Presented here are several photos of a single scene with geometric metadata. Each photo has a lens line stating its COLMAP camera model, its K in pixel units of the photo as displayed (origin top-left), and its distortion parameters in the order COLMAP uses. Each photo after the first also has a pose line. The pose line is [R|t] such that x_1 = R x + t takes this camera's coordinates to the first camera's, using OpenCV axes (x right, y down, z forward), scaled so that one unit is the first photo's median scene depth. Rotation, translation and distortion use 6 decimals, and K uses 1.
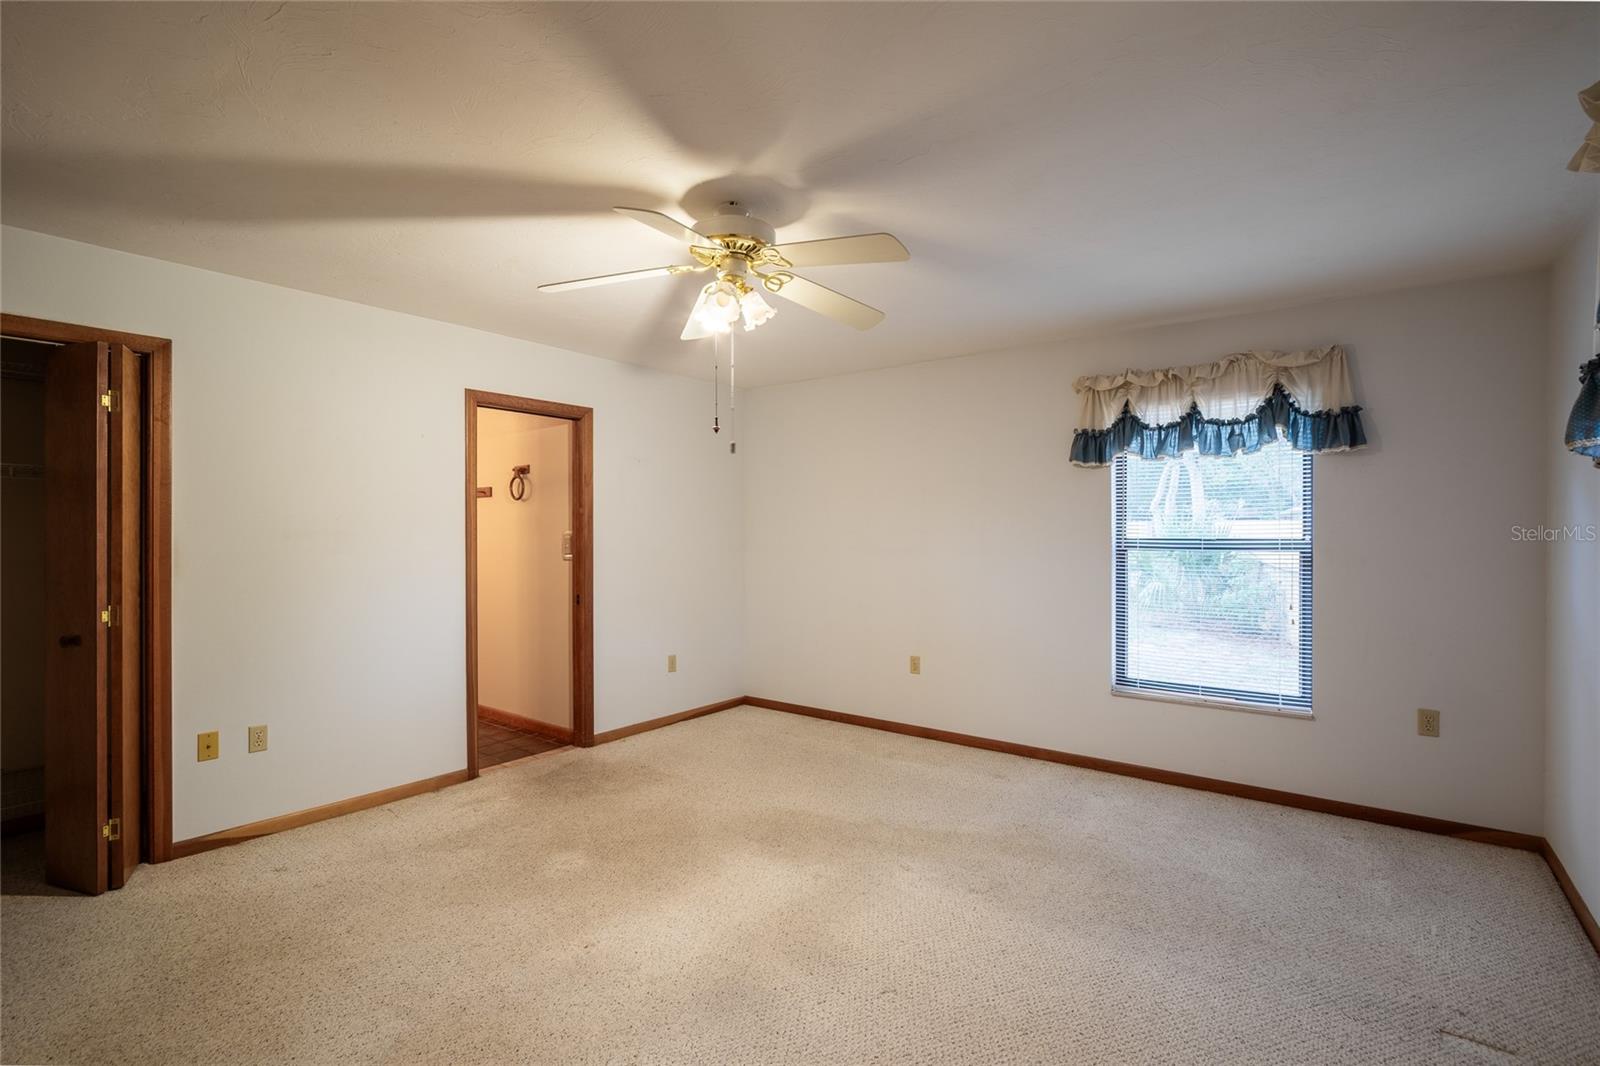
lens RADIAL K [[738.2, 0, 785.2], [0, 738.2, 534.6], [0, 0, 1]] dist [-0.011901, -0.000279]
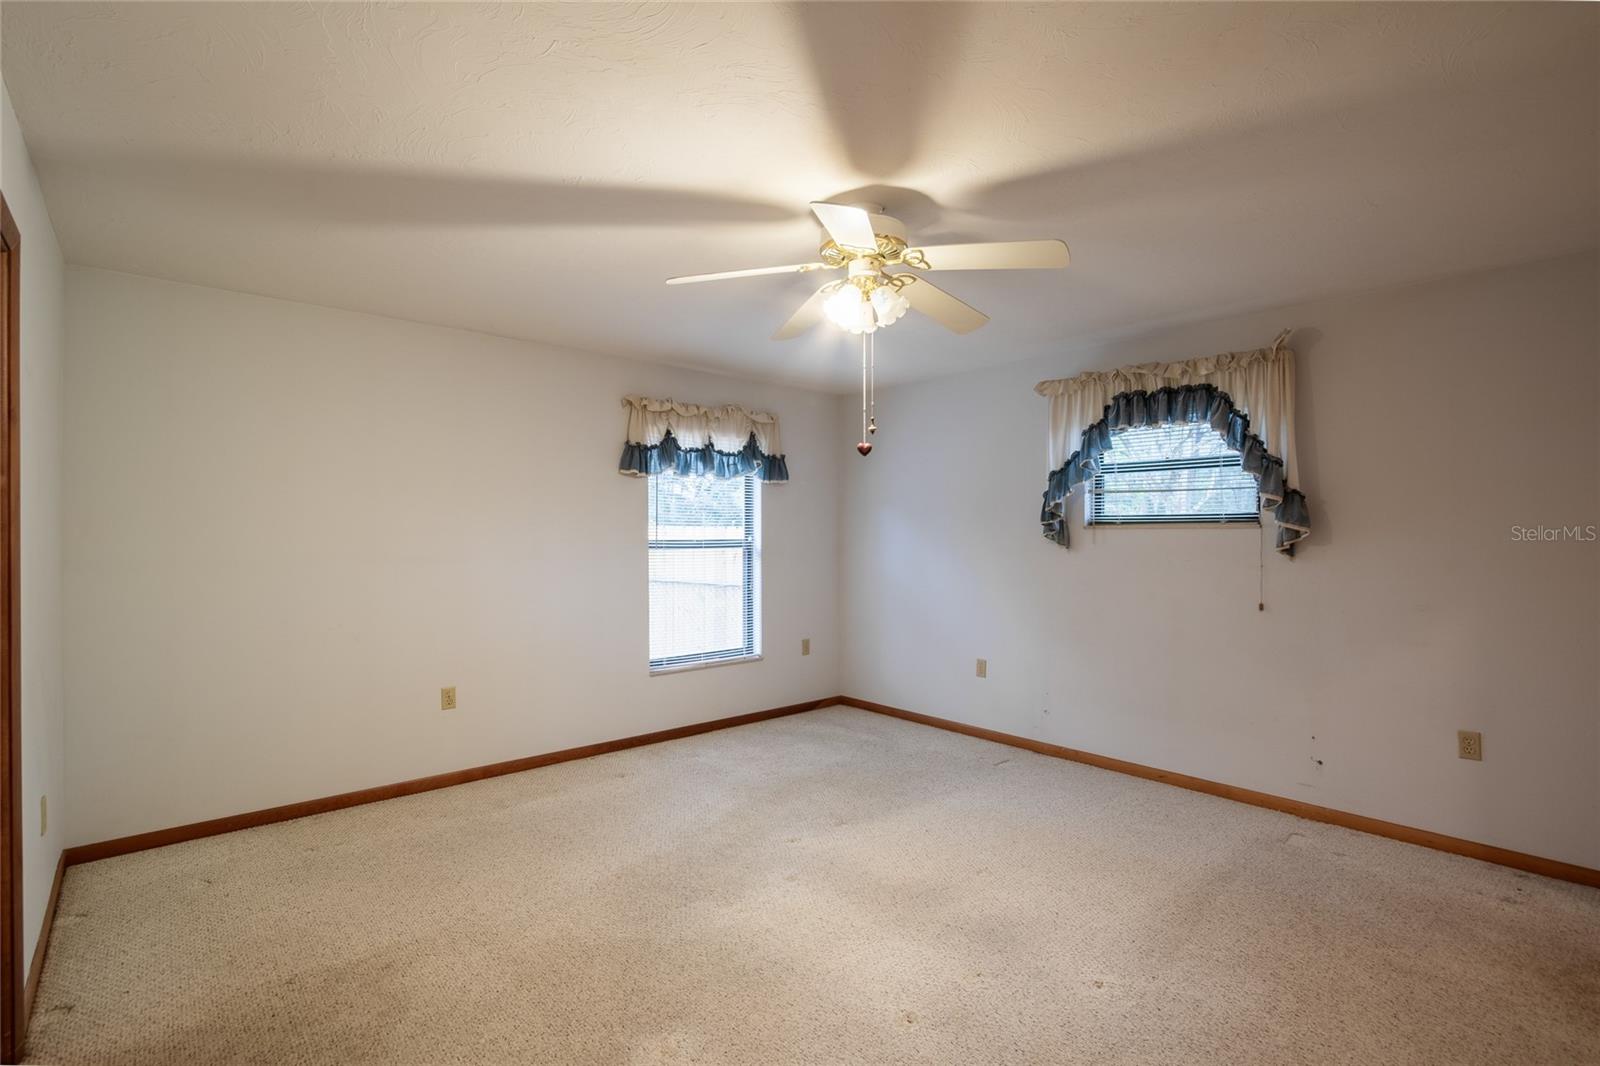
lens RADIAL K [[738.2, 0, 805.9], [0, 738.2, 535.9], [0, 0, 1]] dist [-0.011901, -0.000279]
pose [[0.182345, -0.003811, 0.983227, -0.704062], [0.001852, 0.999992, 0.003533, -0.005685], [-0.983233, 0.001177, 0.182350, 0.597917]]
